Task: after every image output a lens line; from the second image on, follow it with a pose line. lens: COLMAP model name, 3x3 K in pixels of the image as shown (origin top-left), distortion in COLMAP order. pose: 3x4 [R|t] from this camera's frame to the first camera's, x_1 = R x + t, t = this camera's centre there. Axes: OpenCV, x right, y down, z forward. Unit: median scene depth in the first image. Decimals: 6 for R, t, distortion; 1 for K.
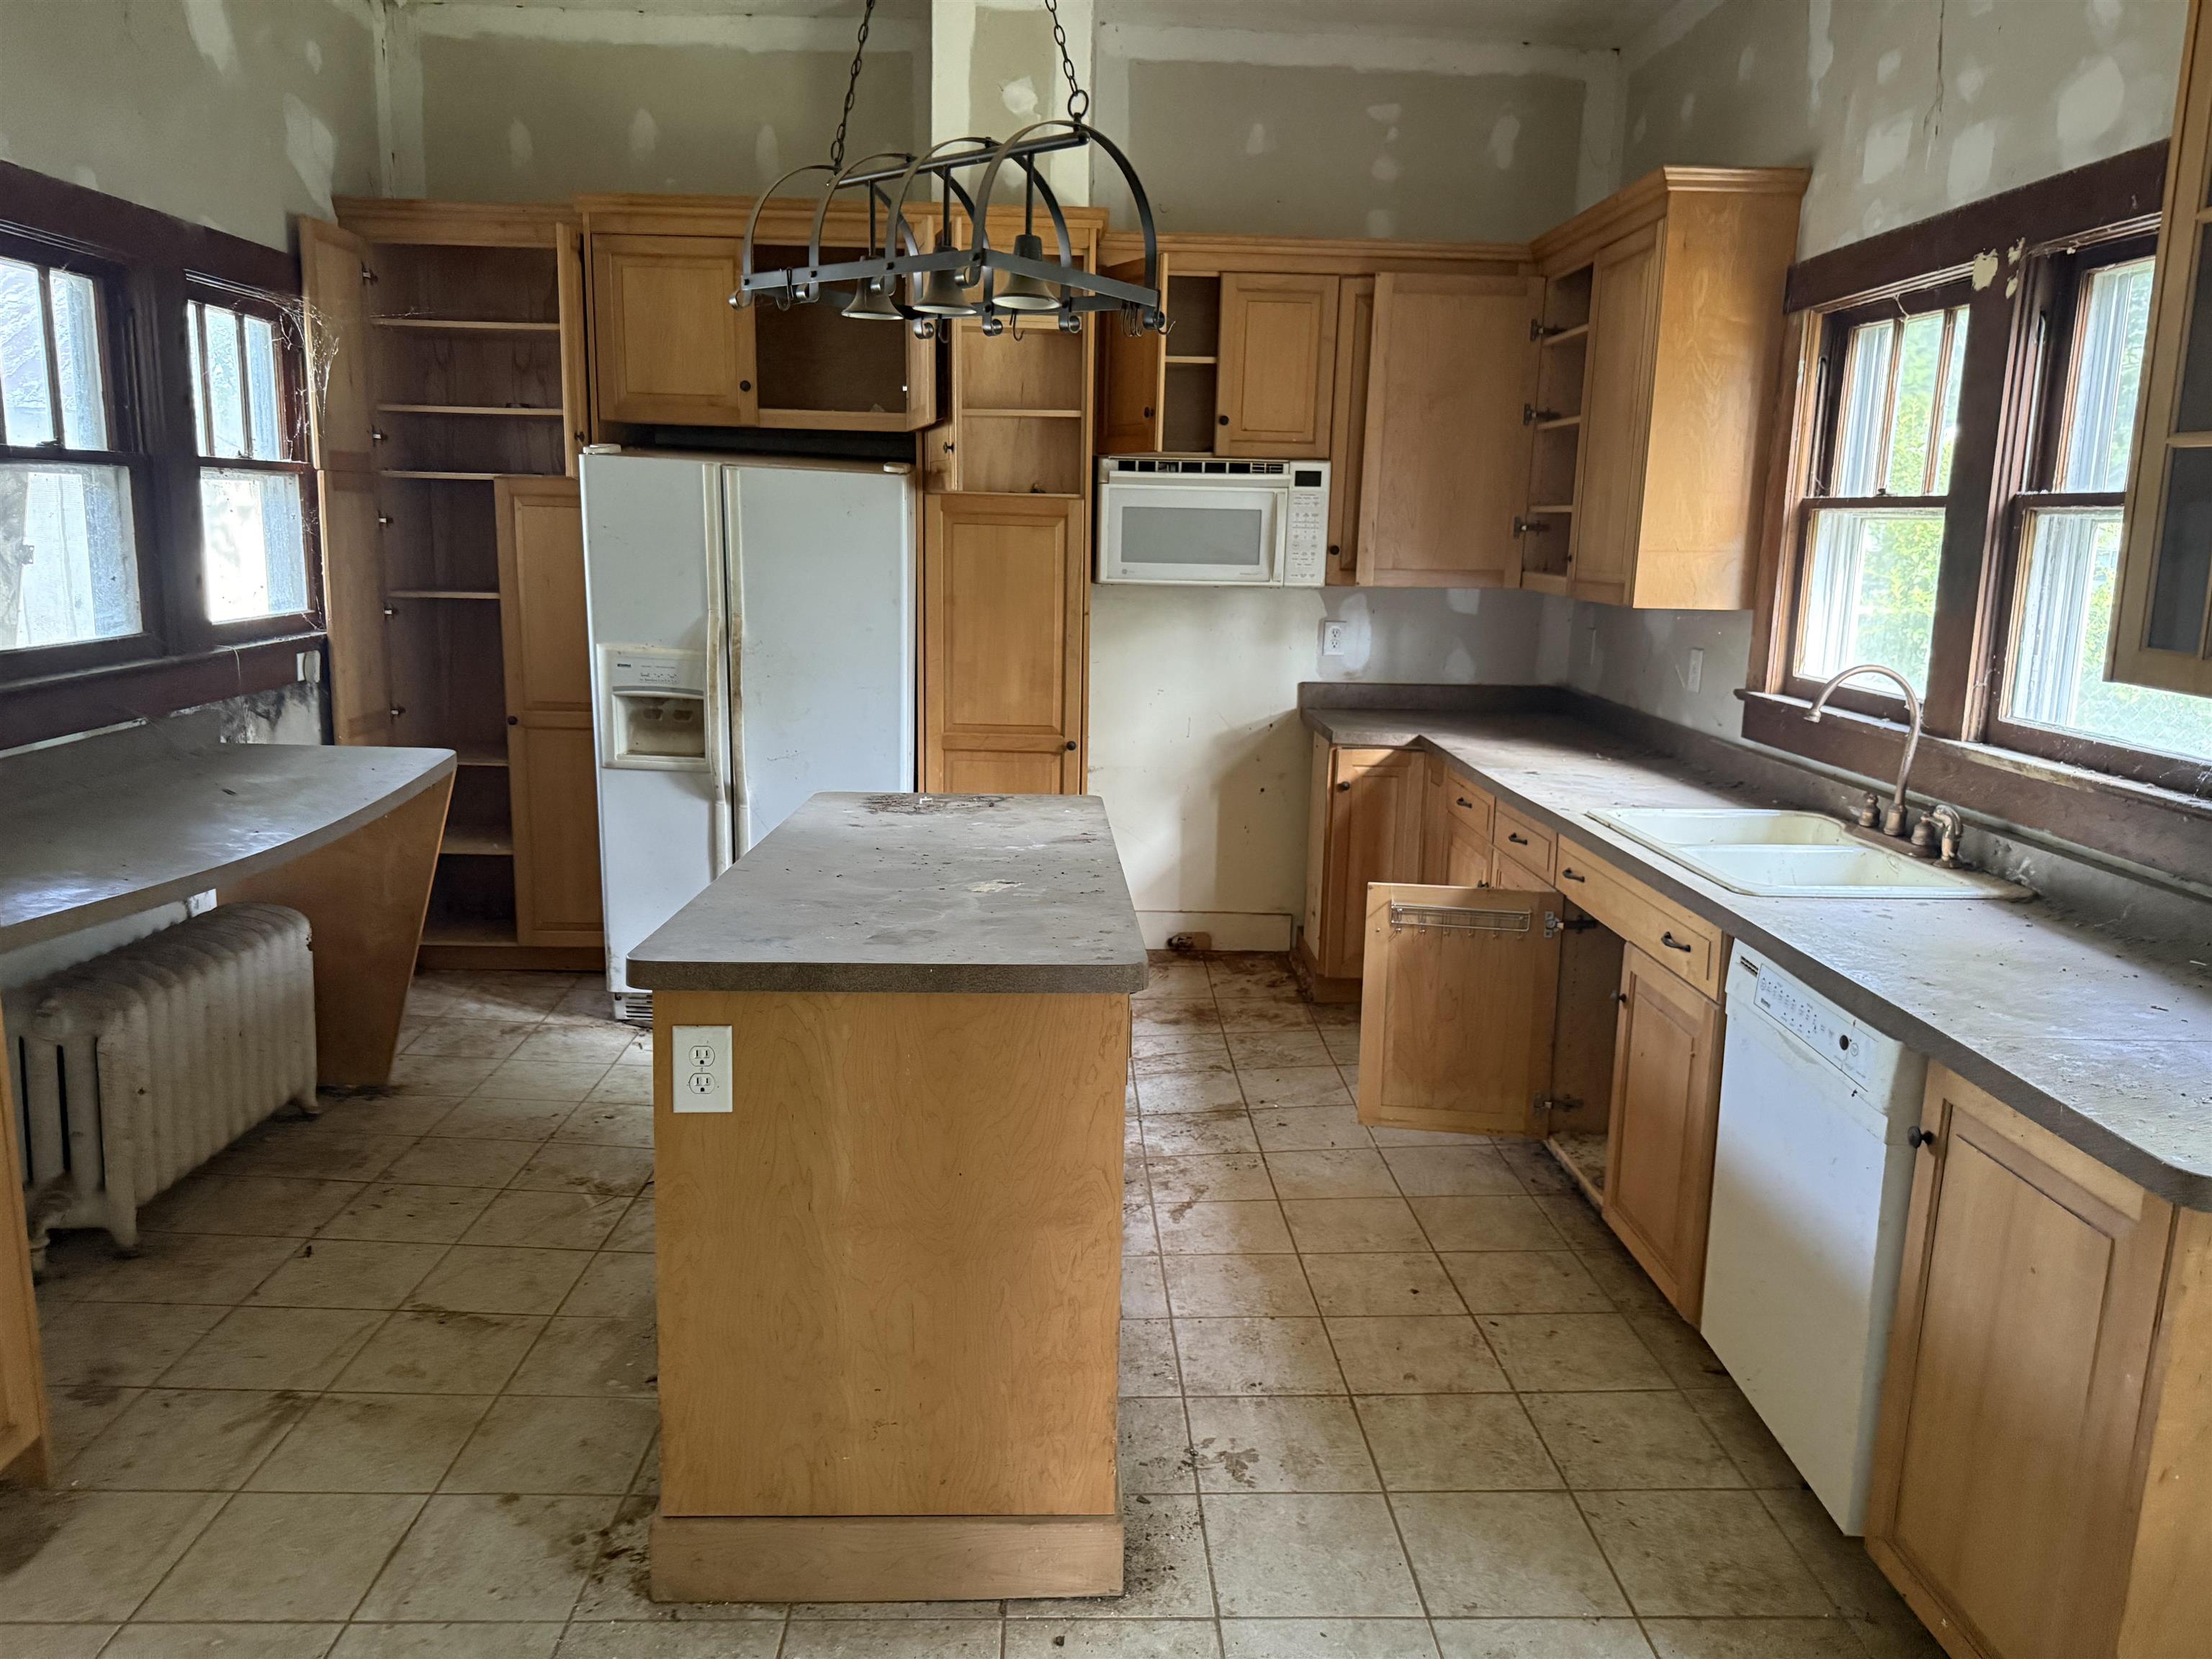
lens RADIAL K [[1573.8, 0, 1104.3], [0, 1573.8, 826.2], [0, 0, 1]] dist [0.055546, -0.074581]
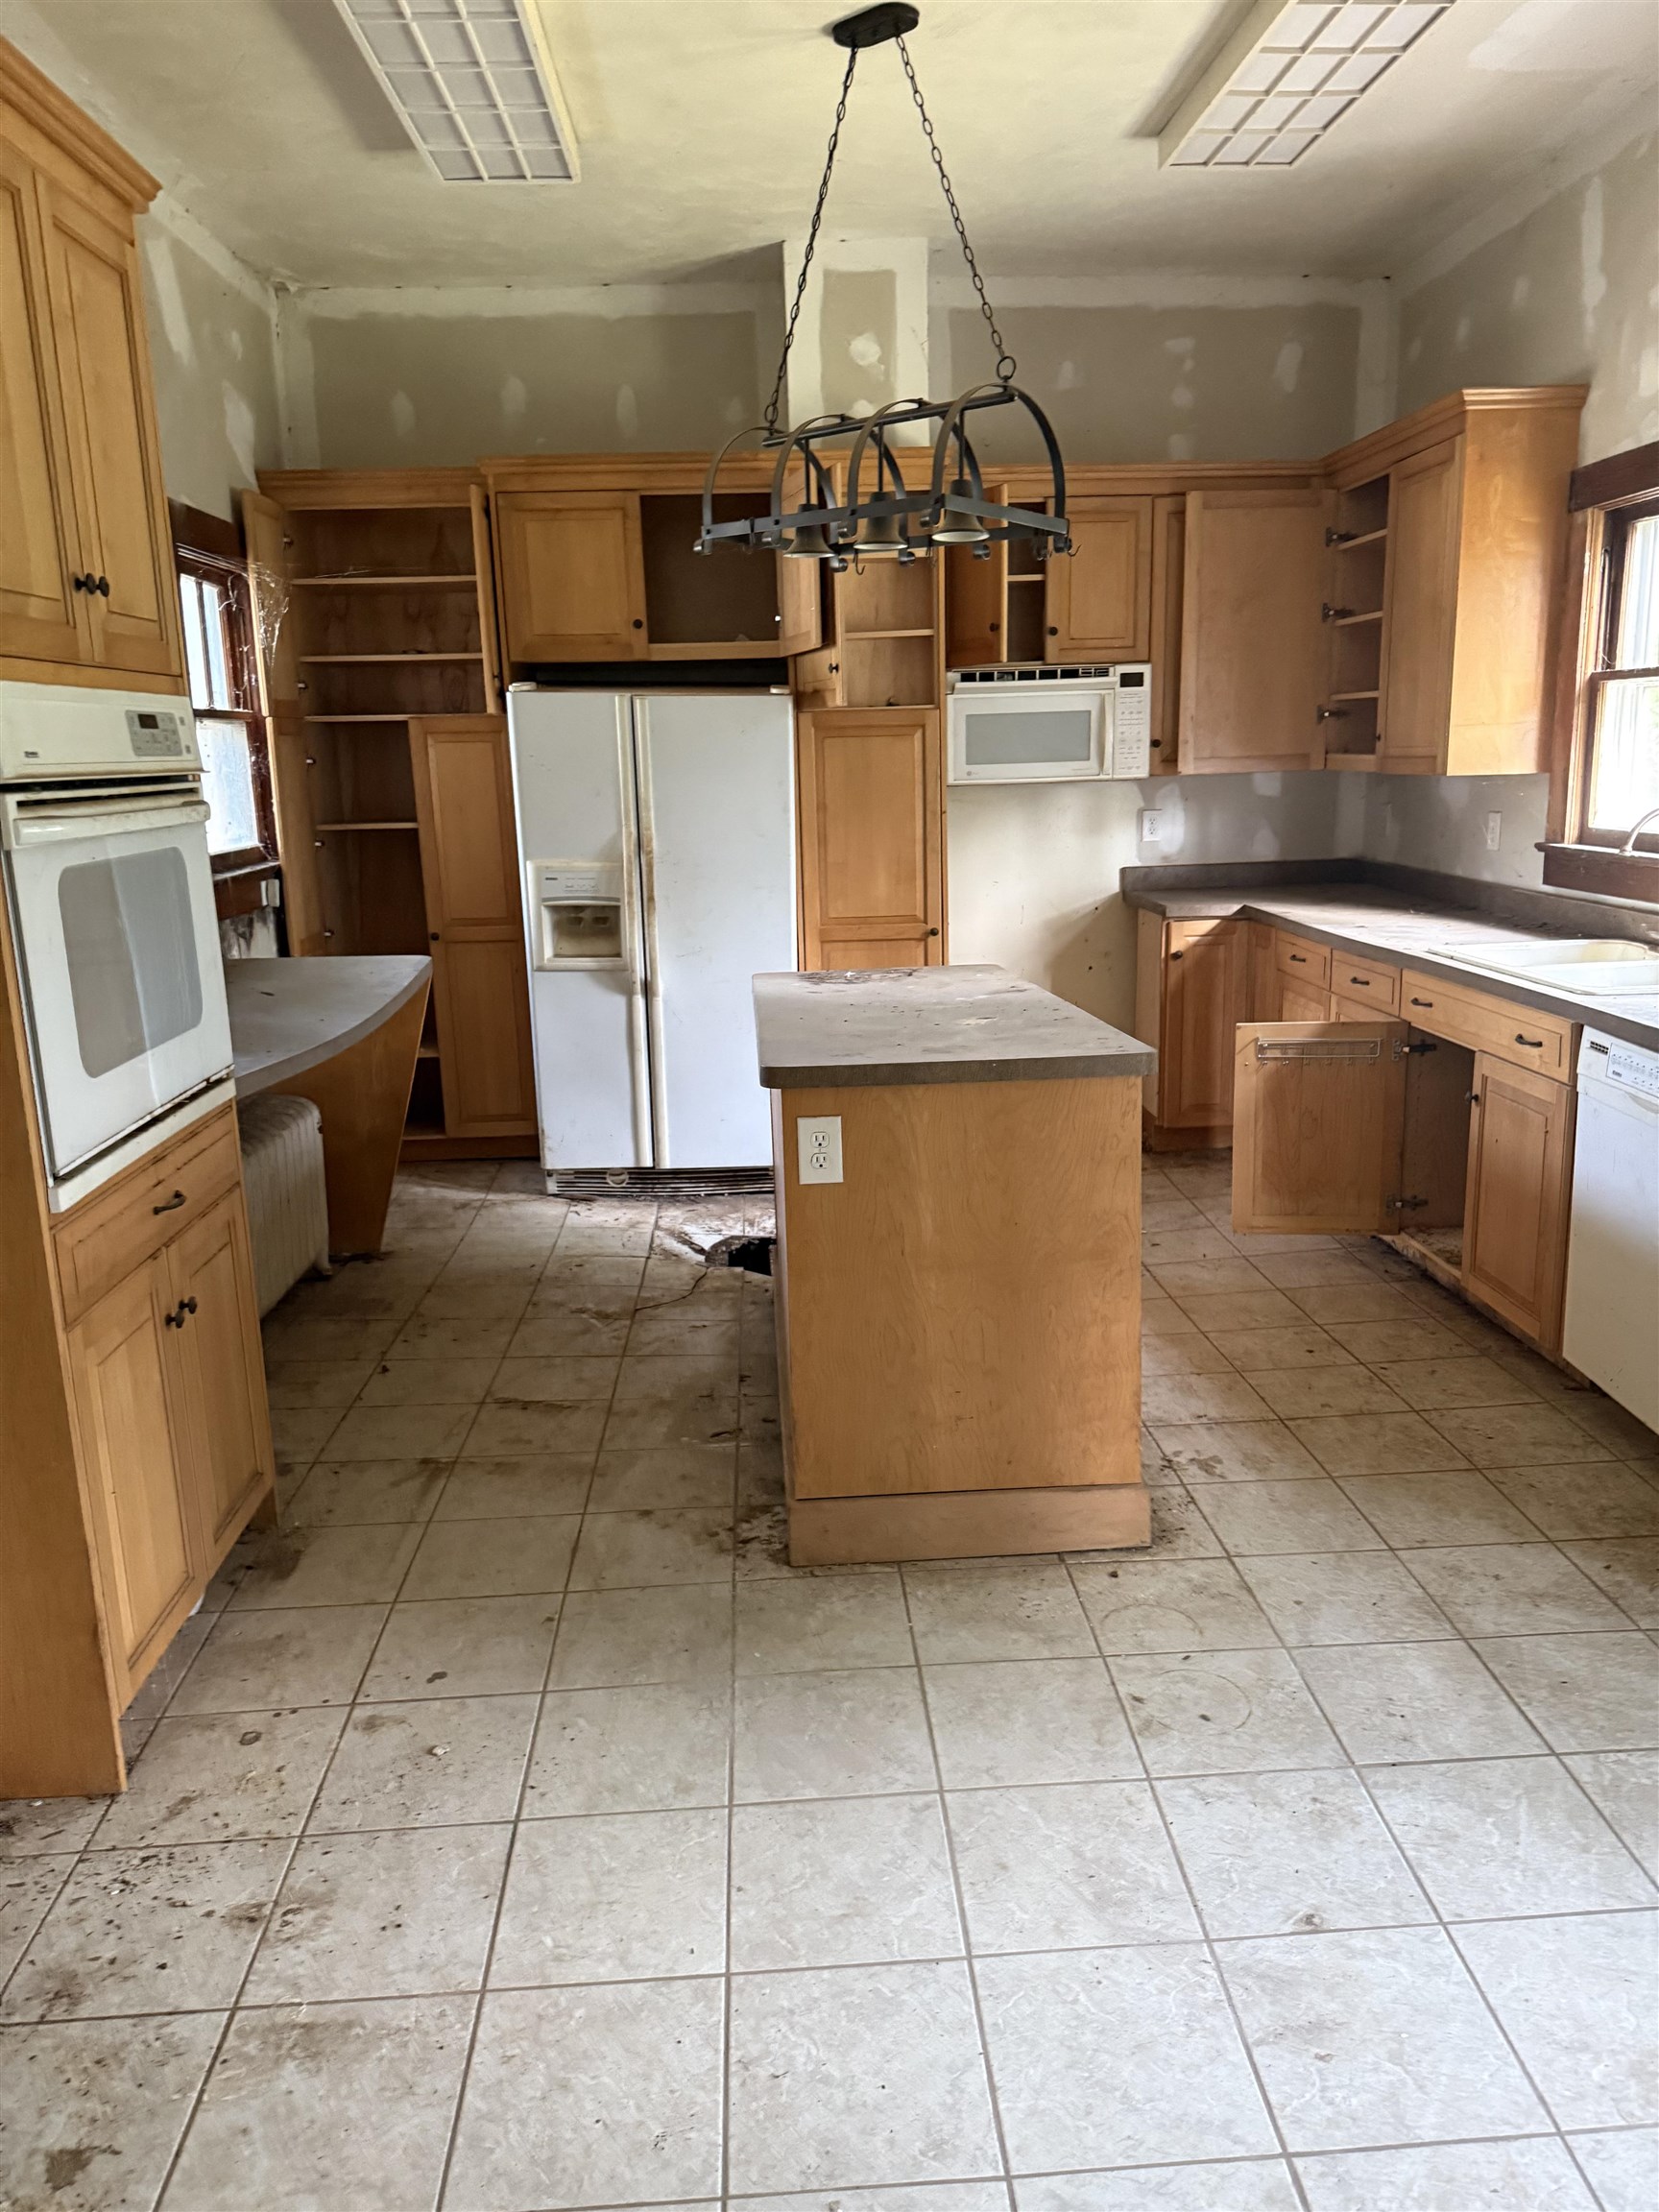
lens RADIAL K [[1573.8, 0, 832.3], [0, 1573.8, 1099.1], [0, 0, 1]] dist [0.055546, -0.074581]
pose [[0.998549, -0.053151, 0.008600, -0.136993], [0.052896, 0.998219, 0.027582, 0.041835], [-0.010051, -0.027088, 0.999583, -0.156940]]
